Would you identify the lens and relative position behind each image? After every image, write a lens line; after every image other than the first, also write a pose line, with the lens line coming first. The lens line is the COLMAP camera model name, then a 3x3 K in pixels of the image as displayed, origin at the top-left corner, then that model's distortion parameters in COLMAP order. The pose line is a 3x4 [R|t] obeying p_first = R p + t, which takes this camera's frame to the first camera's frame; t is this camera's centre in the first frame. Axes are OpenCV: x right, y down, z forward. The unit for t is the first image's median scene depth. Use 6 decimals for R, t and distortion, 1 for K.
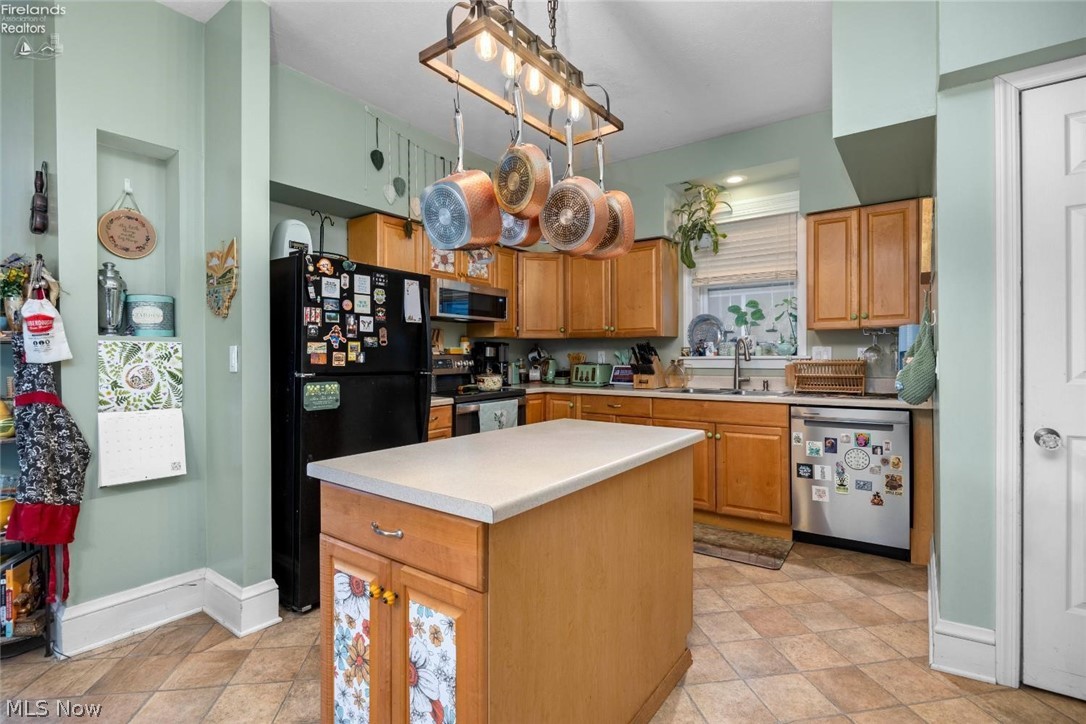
lens RADIAL K [[508.4, 0, 542.0], [0, 508.4, 359.5], [0, 0, 1]] dist [-0.010832, -0.001163]
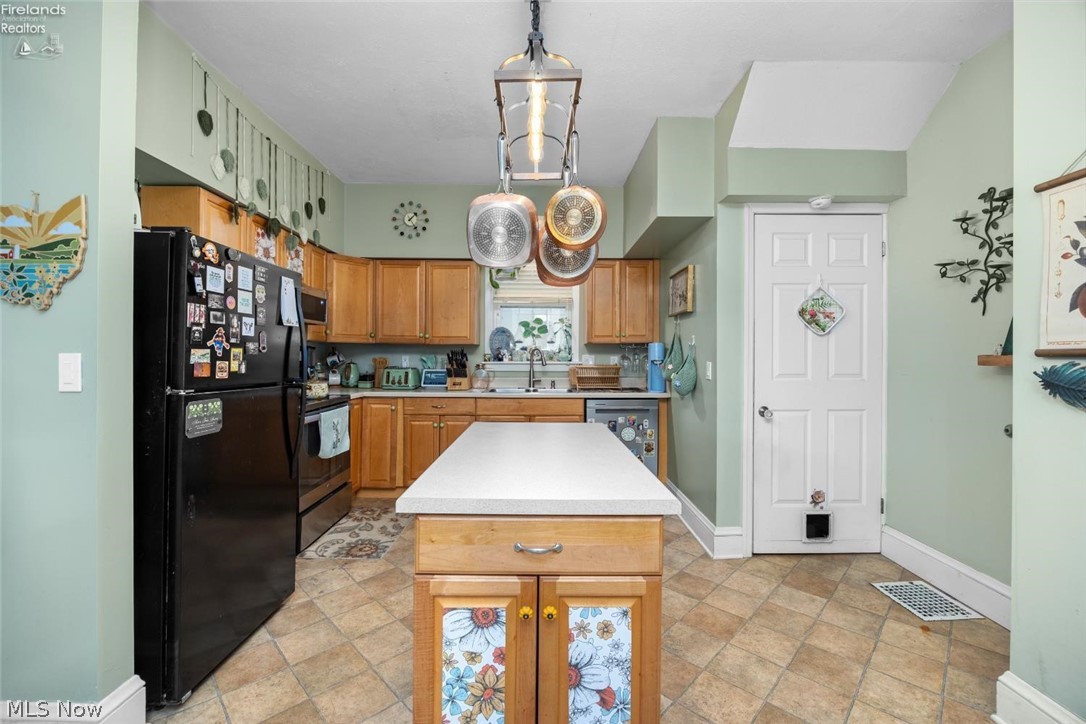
lens RADIAL K [[447.3, 0, 544.1], [0, 447.3, 356.8], [0, 0, 1]] dist [-0.013194, -0.000300]
pose [[0.804194, 0.007008, 0.594326, -0.390128], [-0.004018, 0.999972, -0.006353, -0.017957], [-0.594353, 0.002721, 0.804199, 0.130612]]
